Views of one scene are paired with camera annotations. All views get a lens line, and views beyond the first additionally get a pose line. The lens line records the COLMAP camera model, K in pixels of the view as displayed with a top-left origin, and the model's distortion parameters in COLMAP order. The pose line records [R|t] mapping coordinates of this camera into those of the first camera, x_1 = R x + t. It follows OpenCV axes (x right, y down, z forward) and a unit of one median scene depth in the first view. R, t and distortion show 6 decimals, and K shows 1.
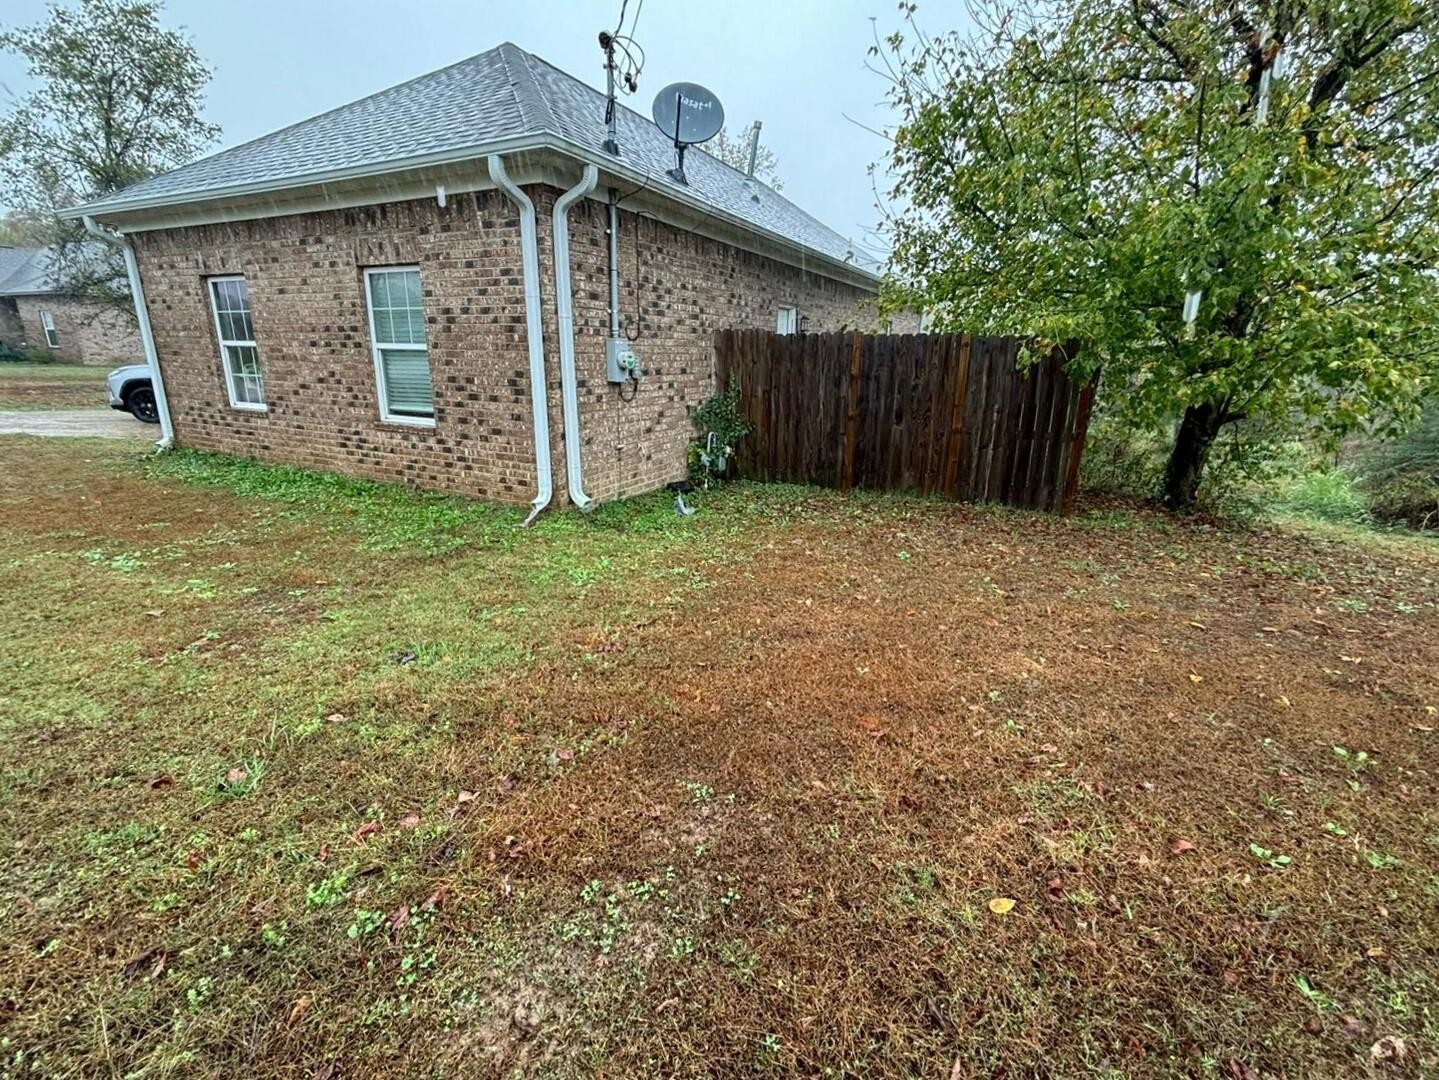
lens RADIAL K [[658.5, 0, 719.5], [0, 658.5, 540.0], [0, 0, 1]] dist [-0.000403, -0.000911]
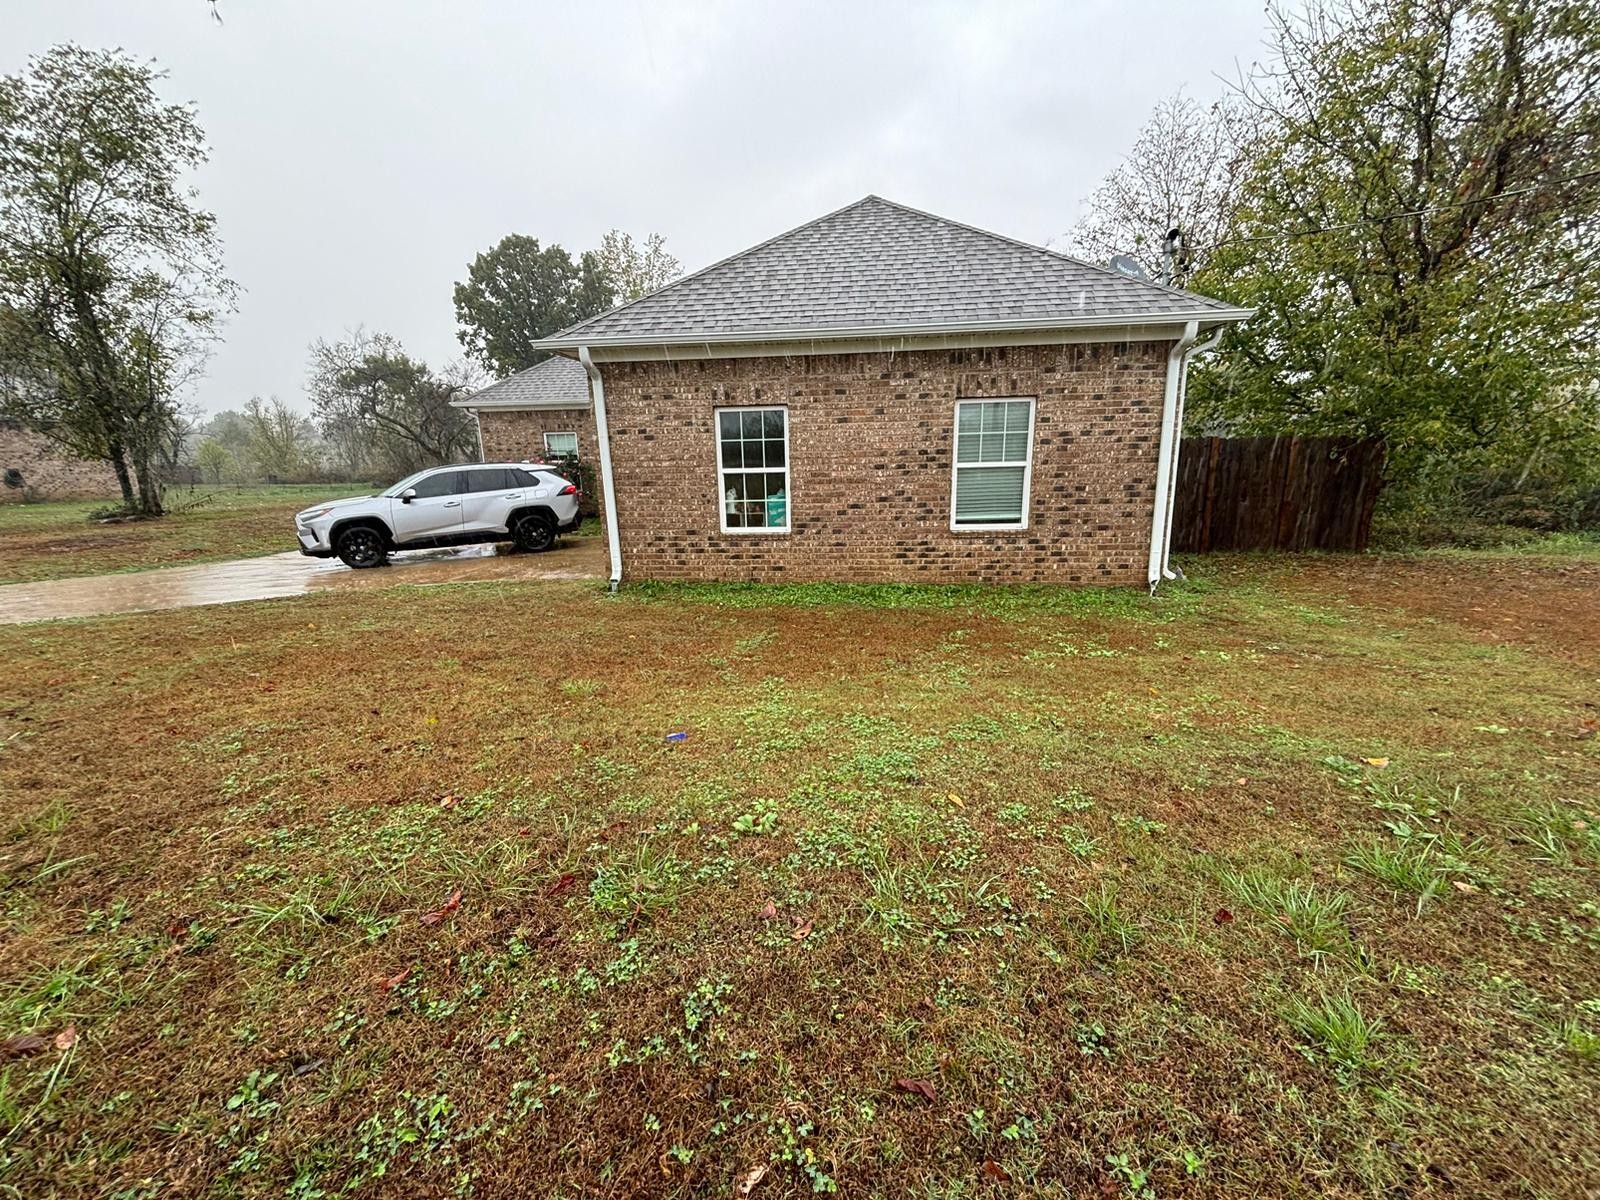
lens RADIAL K [[643.7, 0, 801.5], [0, 643.7, 599.4], [0, 0, 1]] dist [-0.000249, -0.000944]
pose [[0.930309, -0.128616, 0.343487, -1.124180], [0.143076, 0.989566, -0.016977, -0.079288], [-0.337719, 0.064938, 0.939004, 0.052908]]
